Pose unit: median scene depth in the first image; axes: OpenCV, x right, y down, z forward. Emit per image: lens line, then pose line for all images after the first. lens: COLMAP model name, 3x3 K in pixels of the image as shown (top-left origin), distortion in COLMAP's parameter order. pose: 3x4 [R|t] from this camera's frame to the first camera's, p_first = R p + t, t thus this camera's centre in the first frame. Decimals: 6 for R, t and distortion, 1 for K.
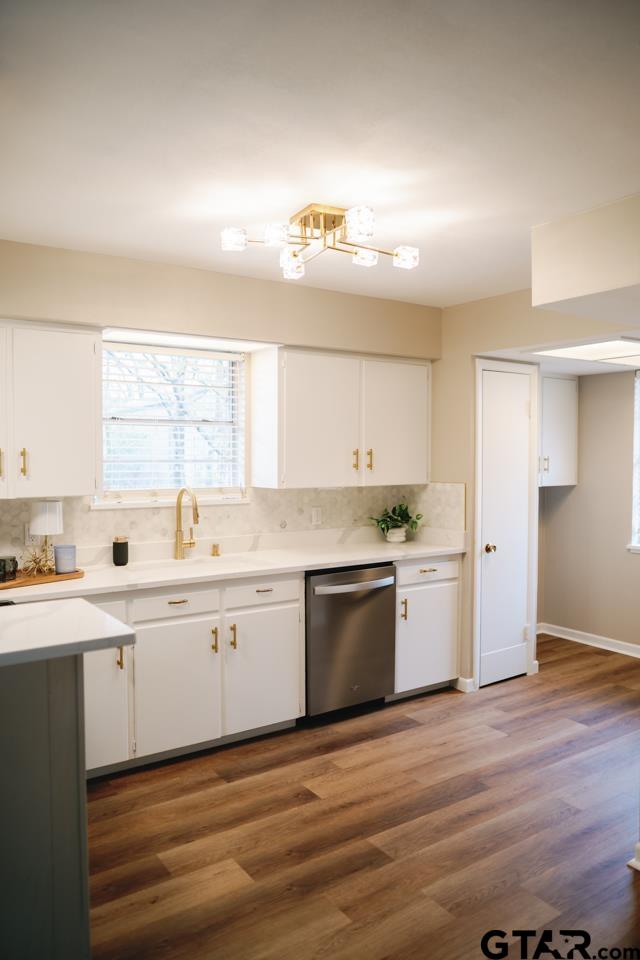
lens RADIAL K [[704.0, 0, 314.2], [0, 704.0, 474.1], [0, 0, 1]] dist [-0.045674, 0.052447]
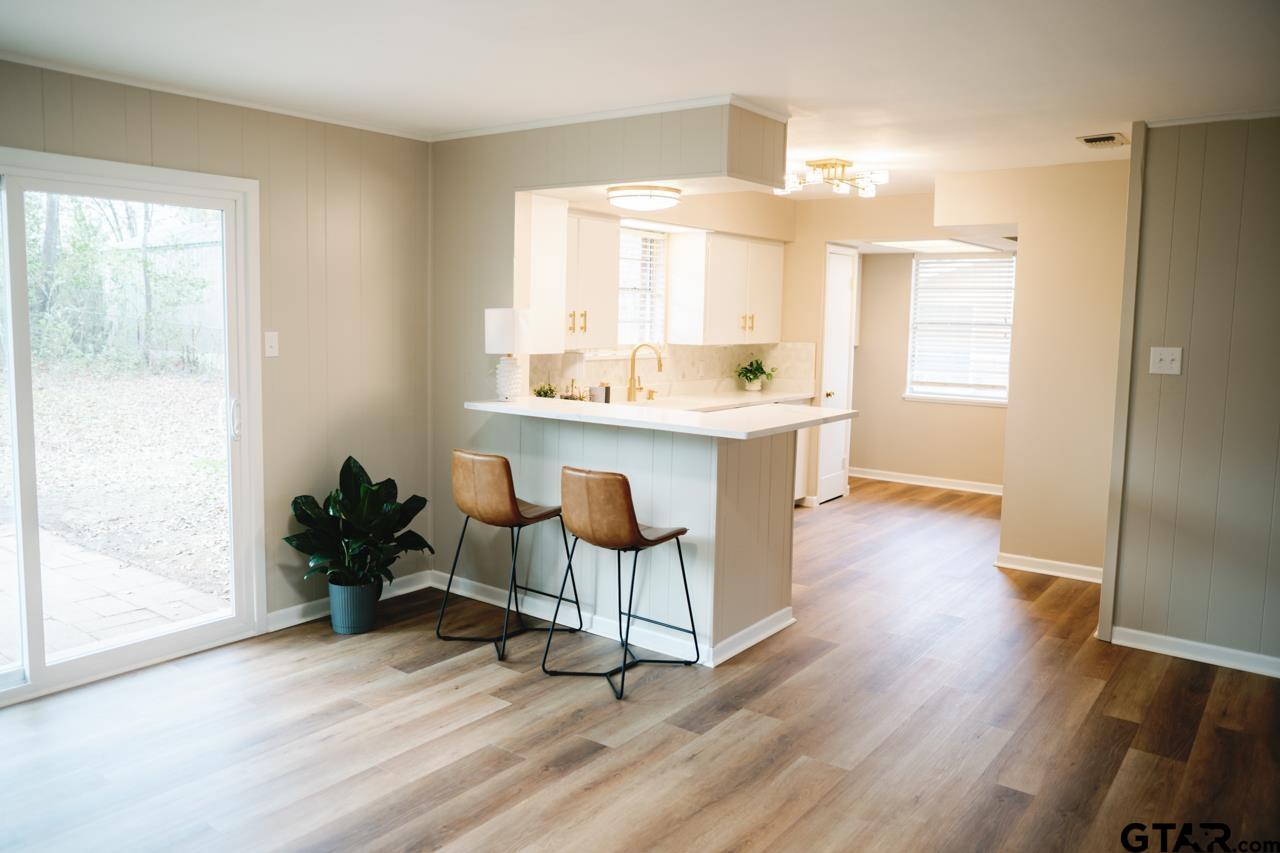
lens RADIAL K [[938.6, 0, 607.6], [0, 938.6, 397.5], [0, 0, 1]] dist [-0.045674, 0.052447]
pose [[0.954144, -0.007143, 0.299263, -0.779641], [-0.012379, 0.997919, 0.063287, 0.011253], [-0.299092, -0.064089, 0.952070, -0.601375]]
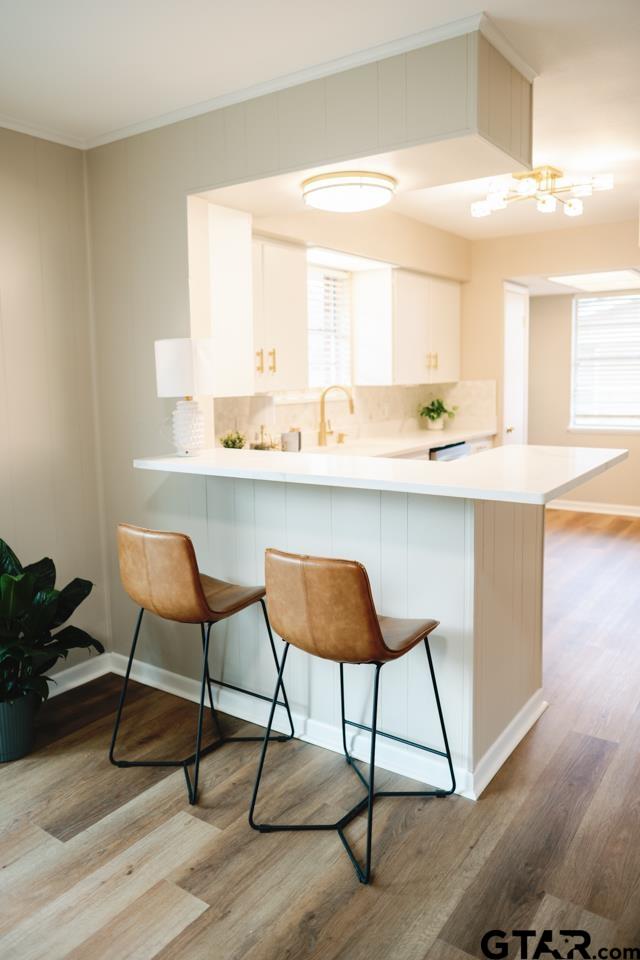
lens RADIAL K [[704.0, 0, 292.9], [0, 704.0, 451.3], [0, 0, 1]] dist [-0.045674, 0.052447]
pose [[0.945233, -0.052923, 0.322078, -0.668880], [0.027867, 0.996250, 0.081917, 0.033396], [-0.325205, -0.068455, 0.943163, -0.116296]]
